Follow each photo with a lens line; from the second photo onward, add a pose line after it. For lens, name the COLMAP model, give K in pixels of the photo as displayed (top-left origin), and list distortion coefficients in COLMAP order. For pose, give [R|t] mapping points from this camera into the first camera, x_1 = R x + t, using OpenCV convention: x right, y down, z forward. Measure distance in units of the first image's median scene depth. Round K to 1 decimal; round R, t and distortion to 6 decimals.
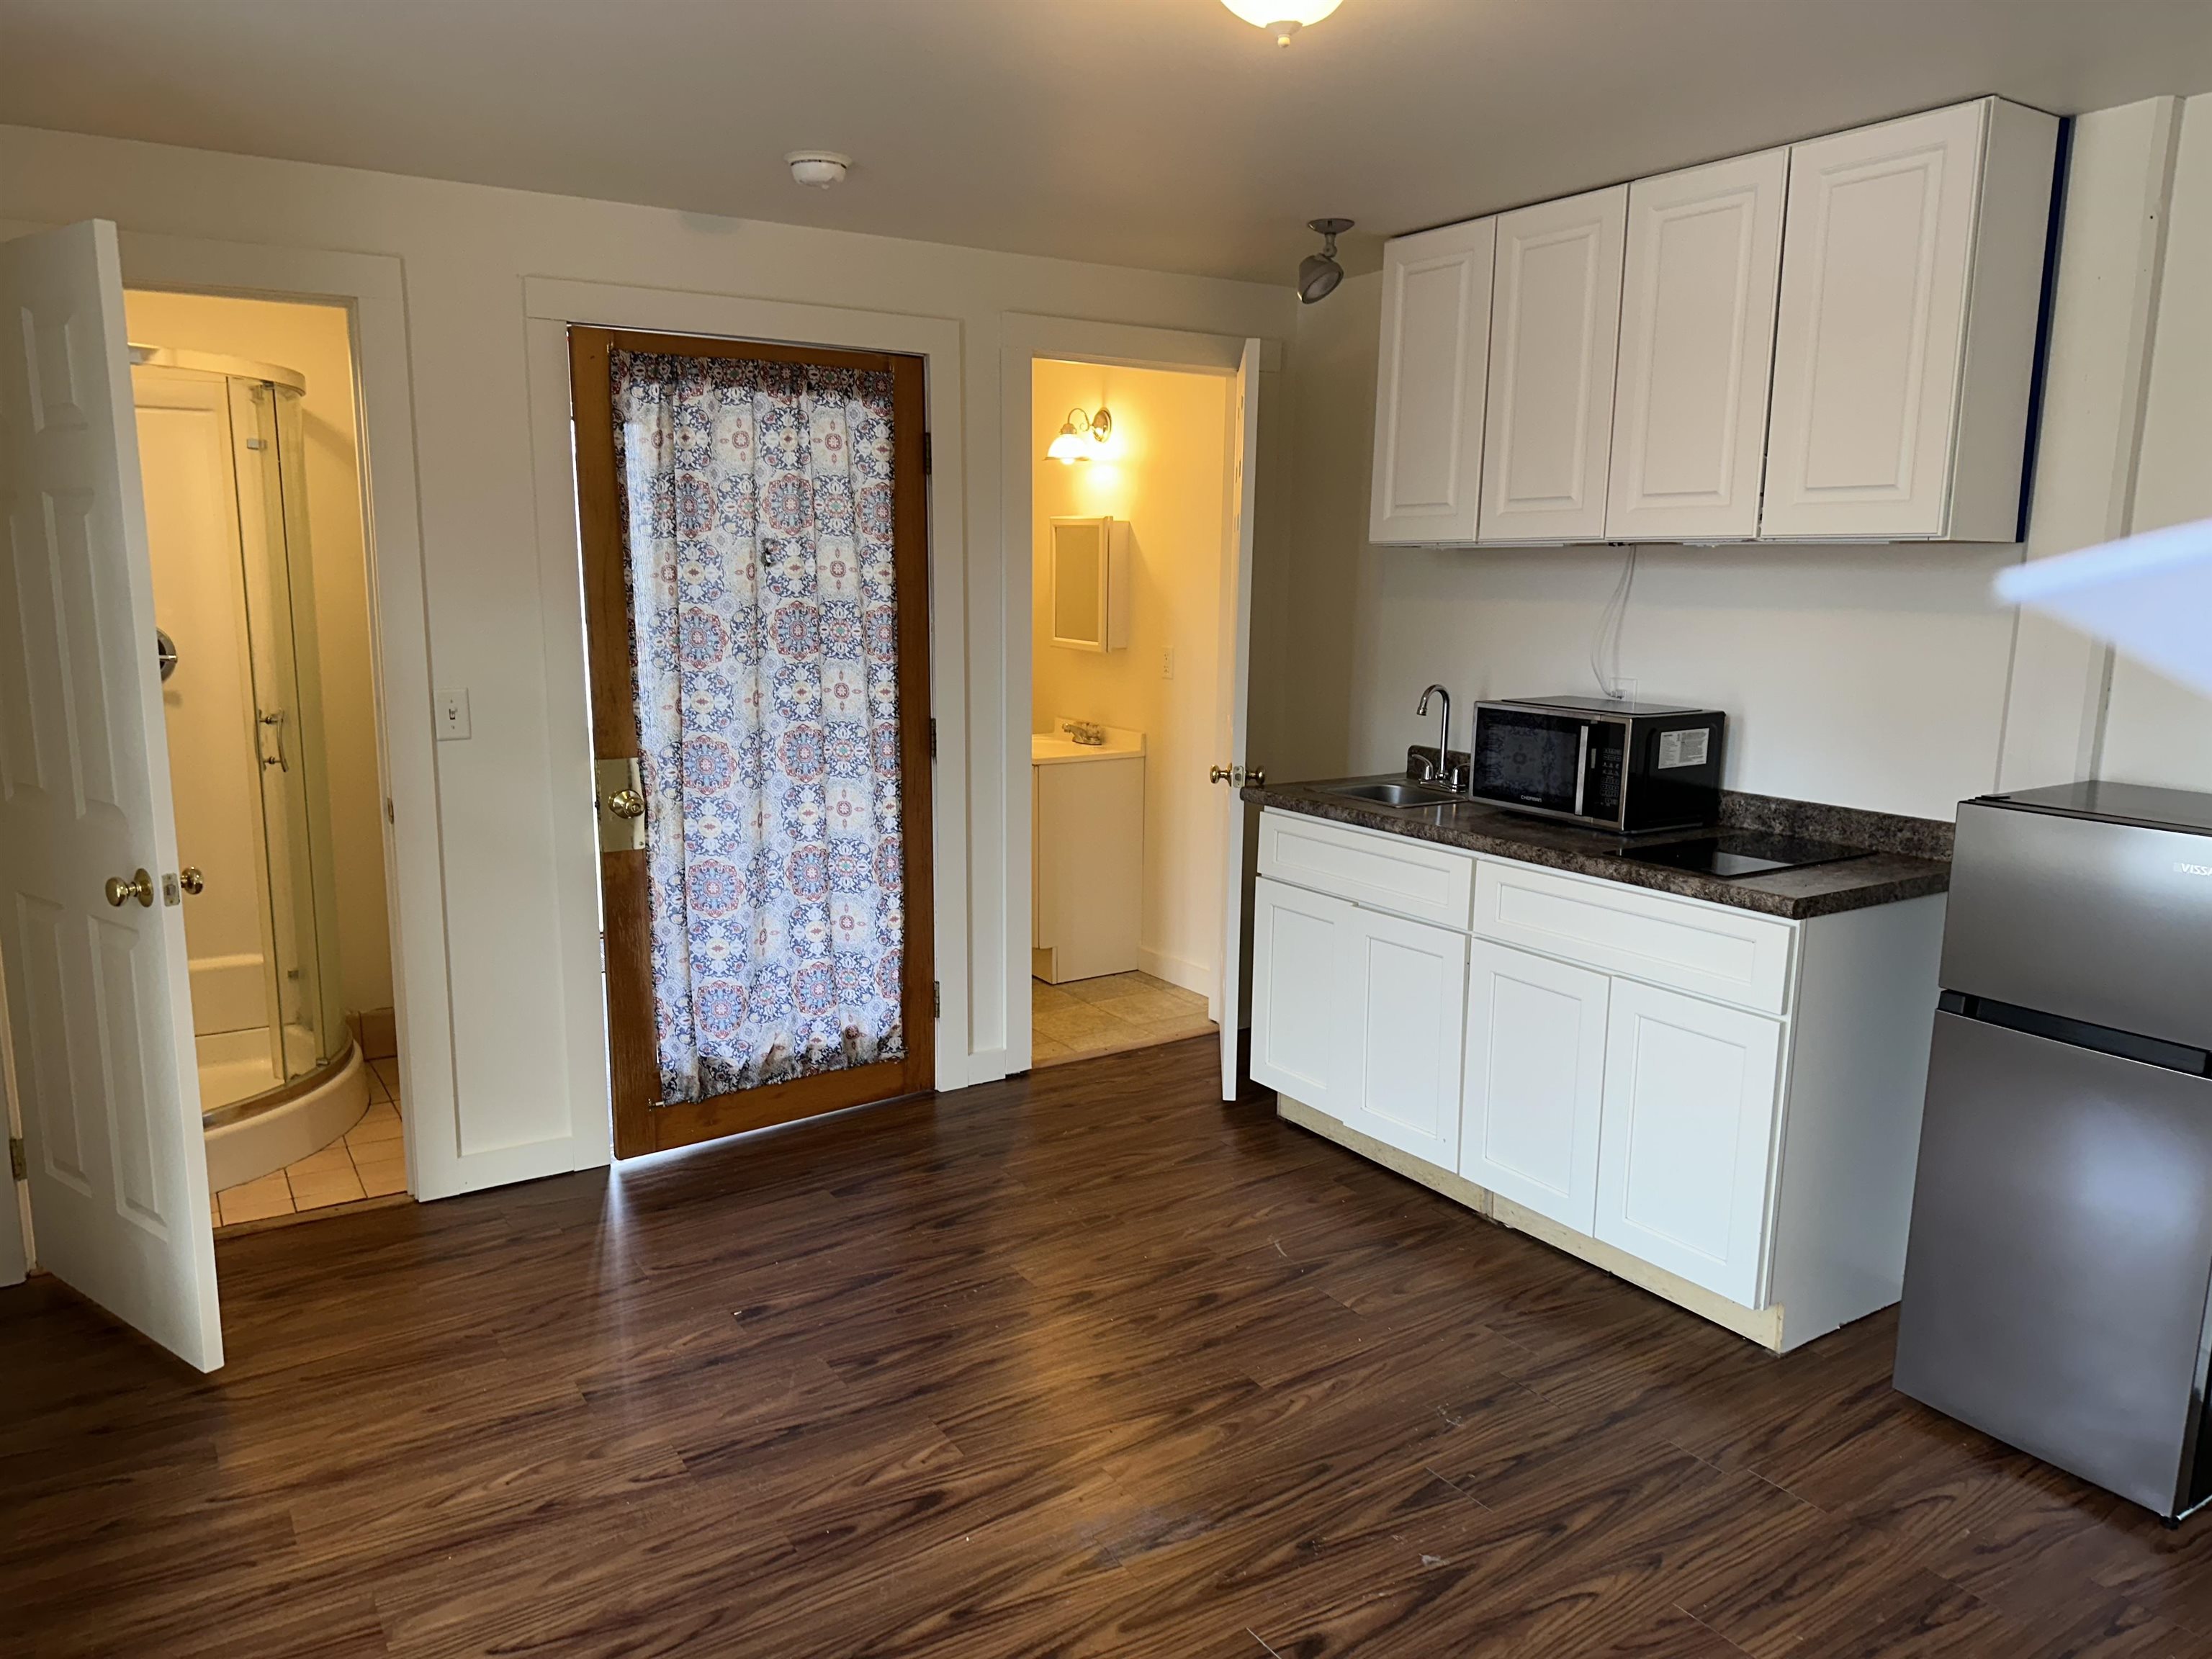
lens RADIAL K [[1499.9, 0, 1106.0], [0, 1499.9, 829.5], [0, 0, 1]] dist [0.006417, 0.000921]
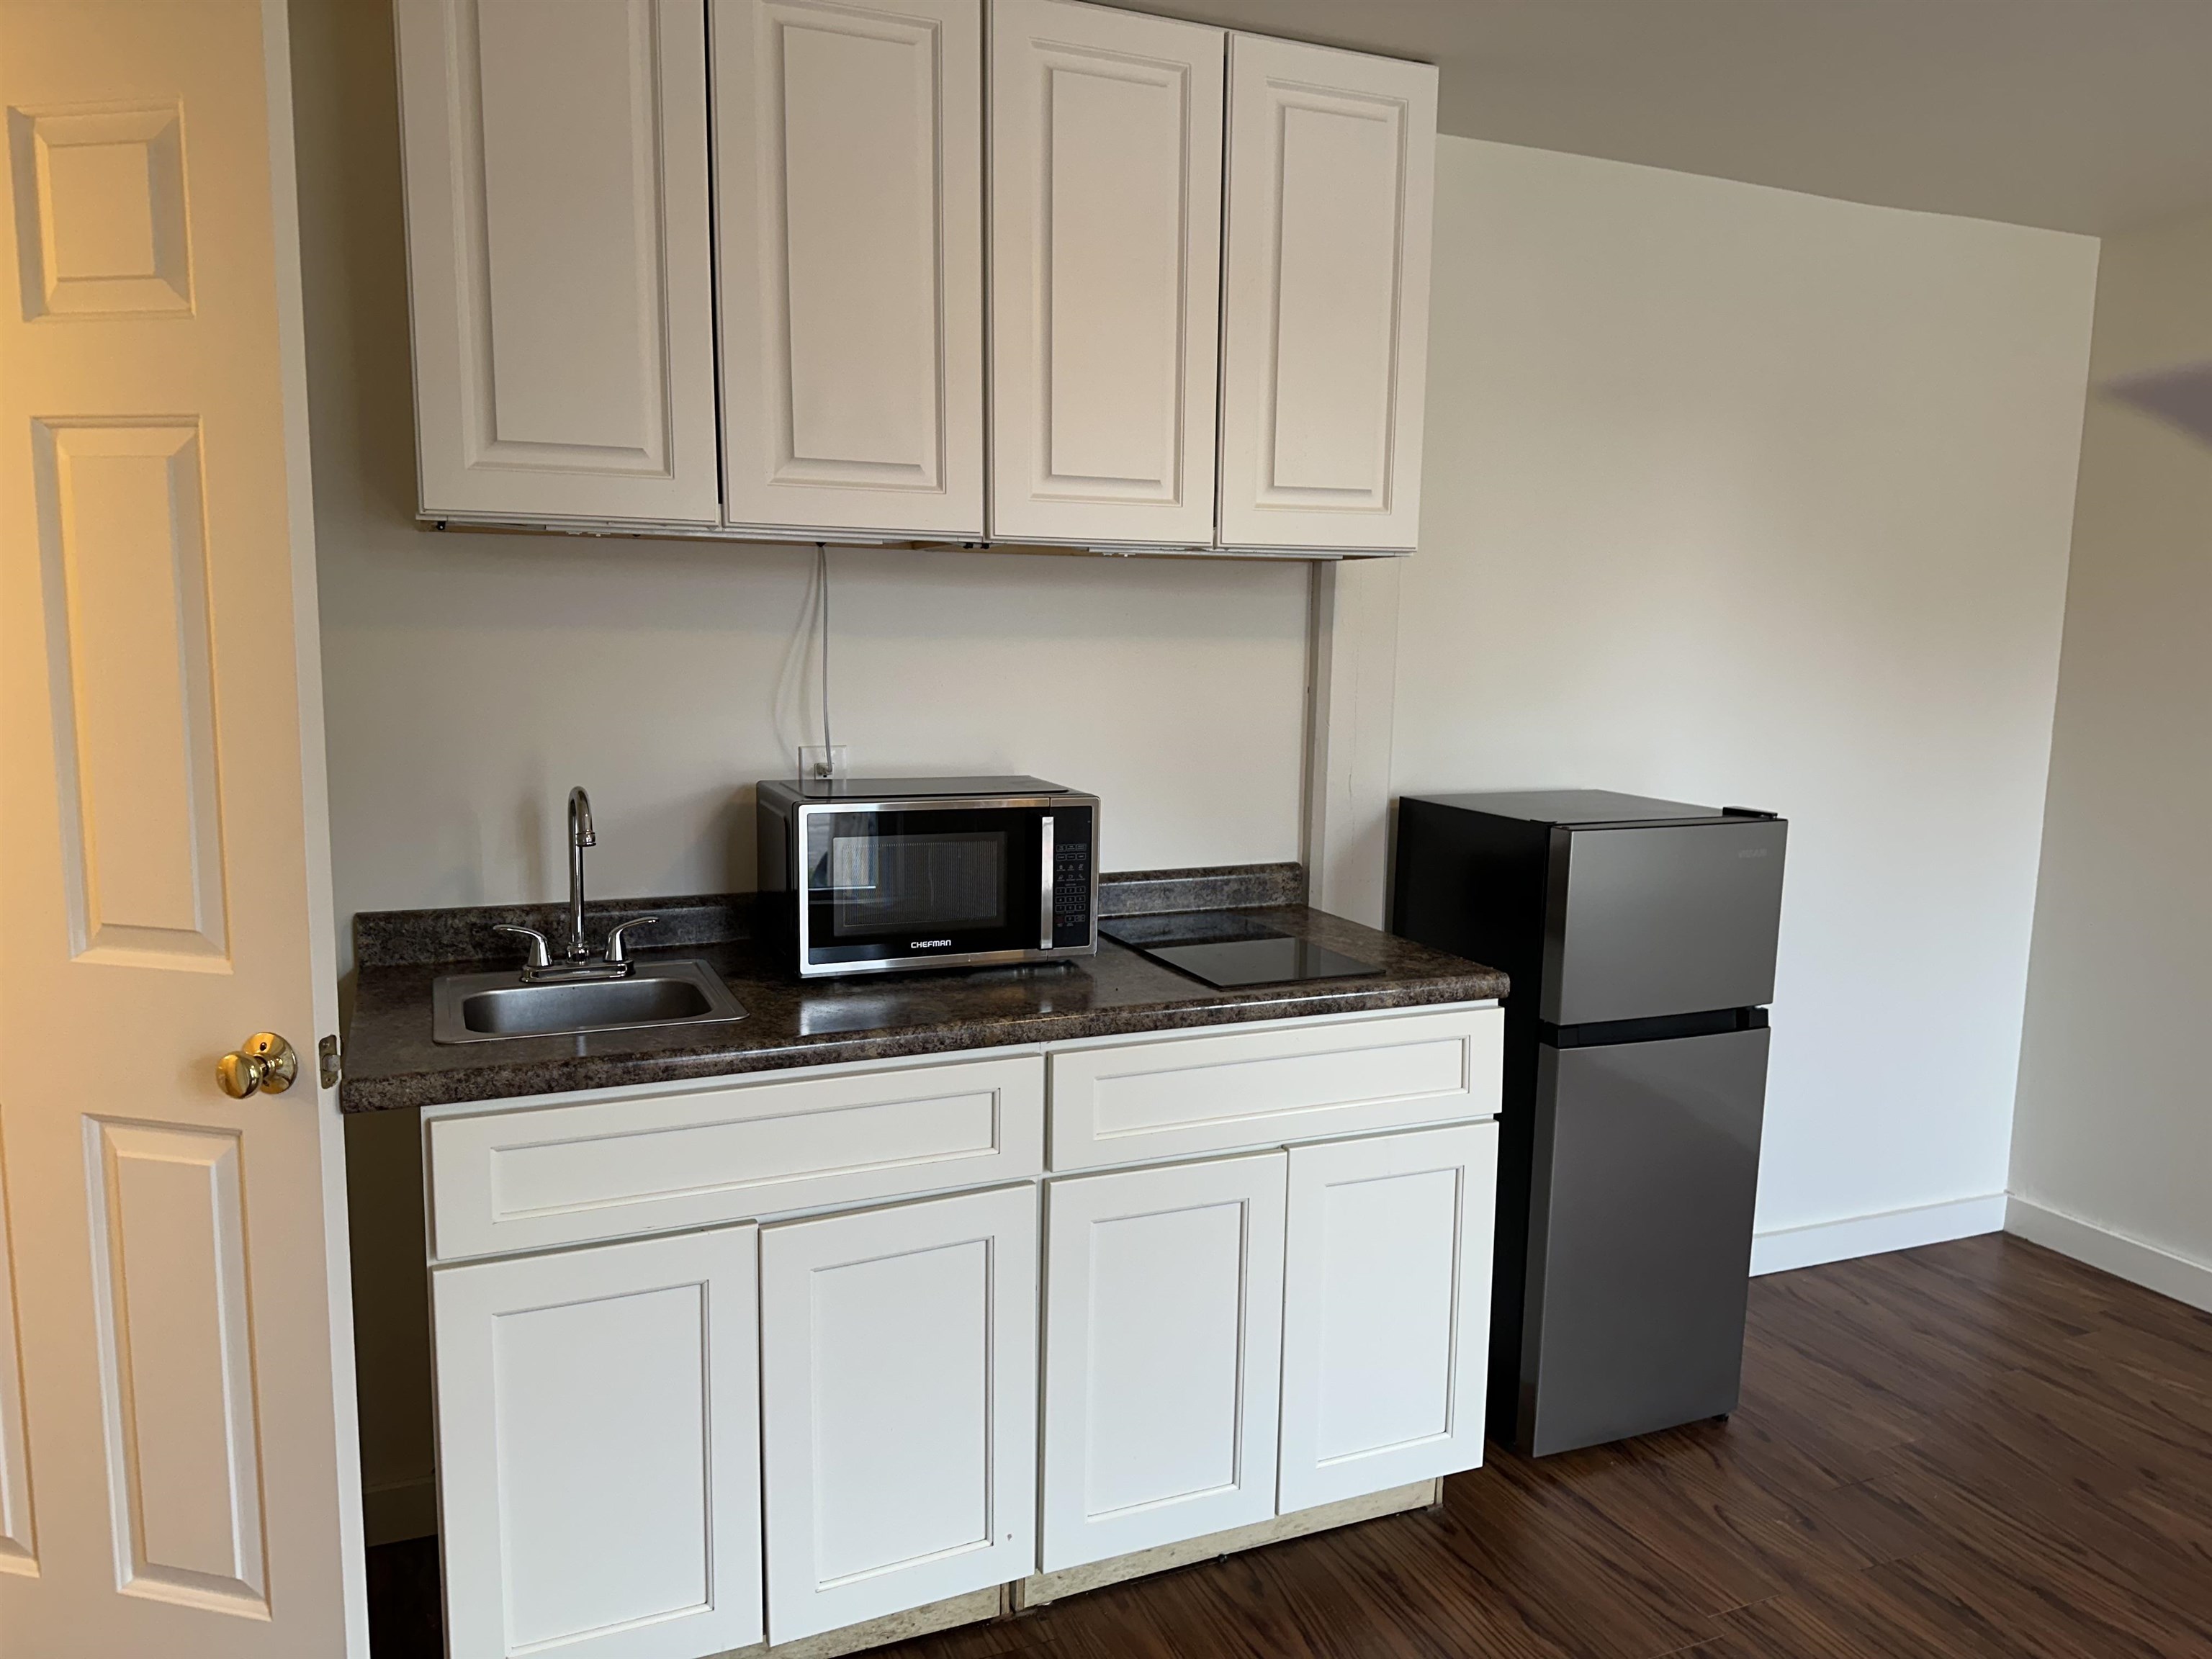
lens RADIAL K [[1605.4, 0, 1106.0], [0, 1605.4, 829.5], [0, 0, 1]] dist [0.034507, -0.000763]
pose [[0.154851, -0.141463, 0.977757, -0.438129], [0.151966, 0.981327, 0.117912, -0.168611], [-0.976180, 0.130327, 0.173457, 1.006139]]
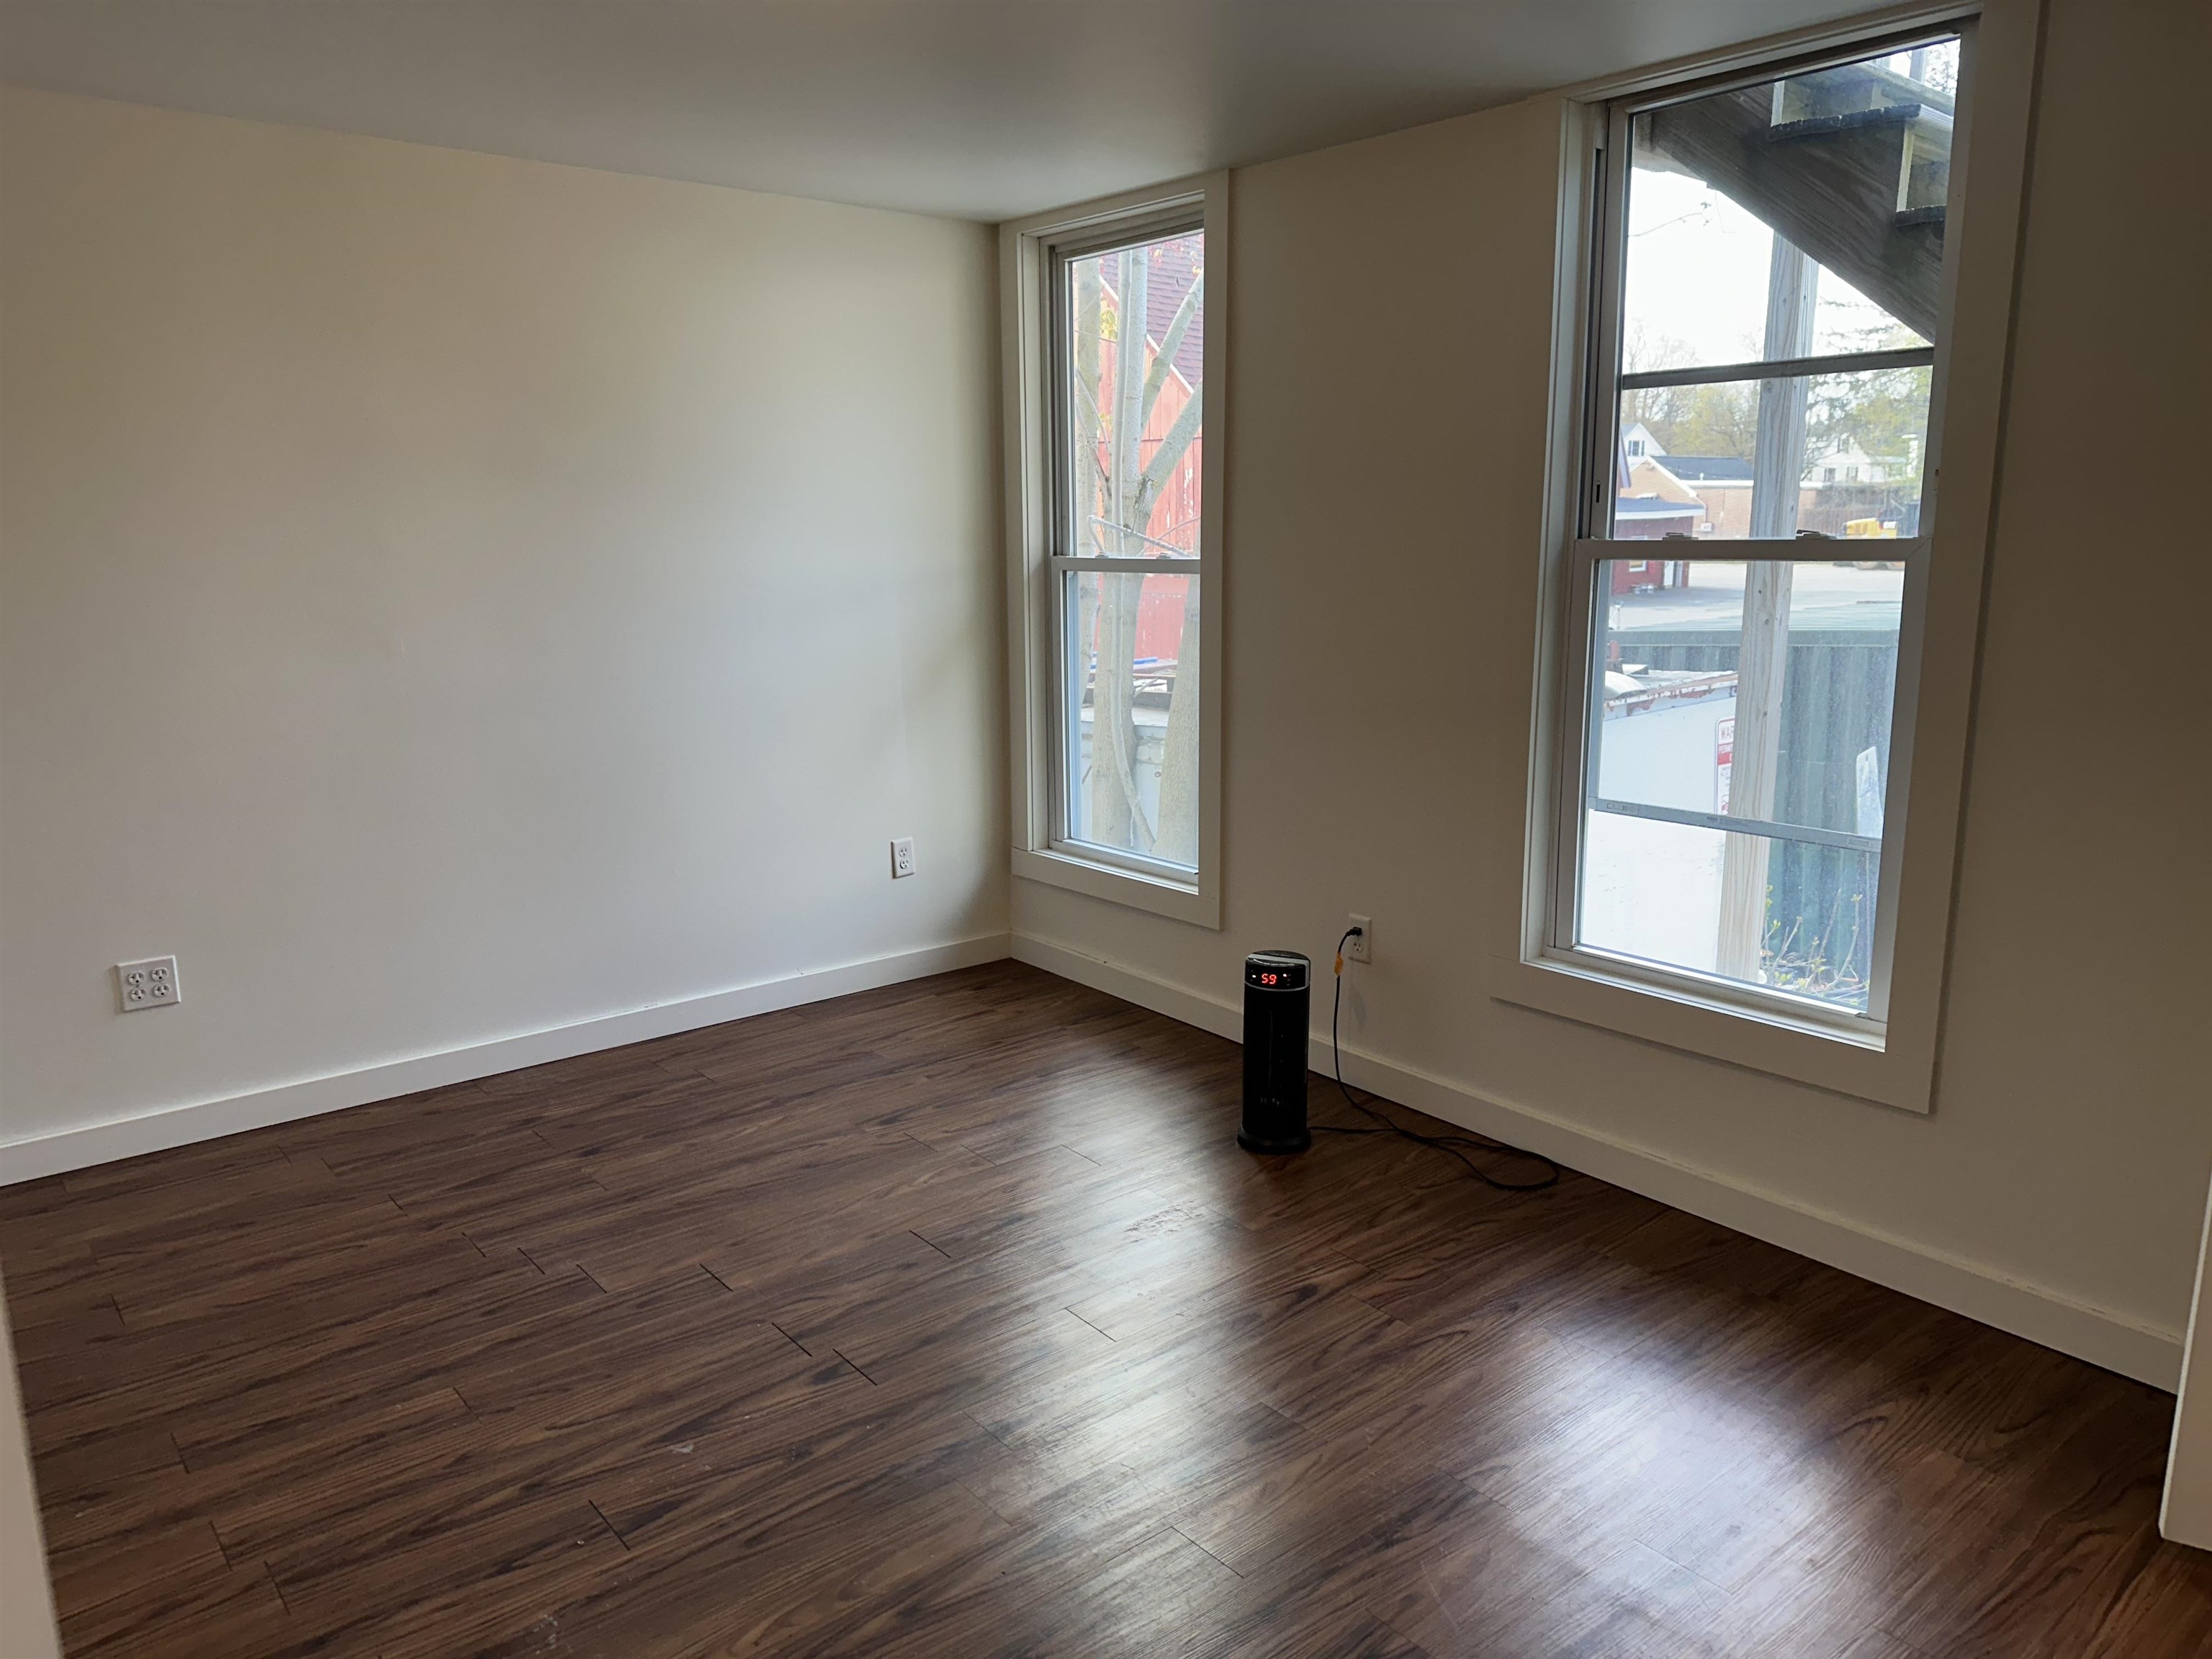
lens RADIAL K [[1605.4, 0, 1106.0], [0, 1605.4, 829.5], [0, 0, 1]] dist [0.034507, -0.000763]
pose [[-0.993617, 0.014799, -0.111827, 0.037223], [-0.025852, 0.935094, 0.353456, -0.258100], [0.109800, 0.354091, -0.928743, 1.566658]]
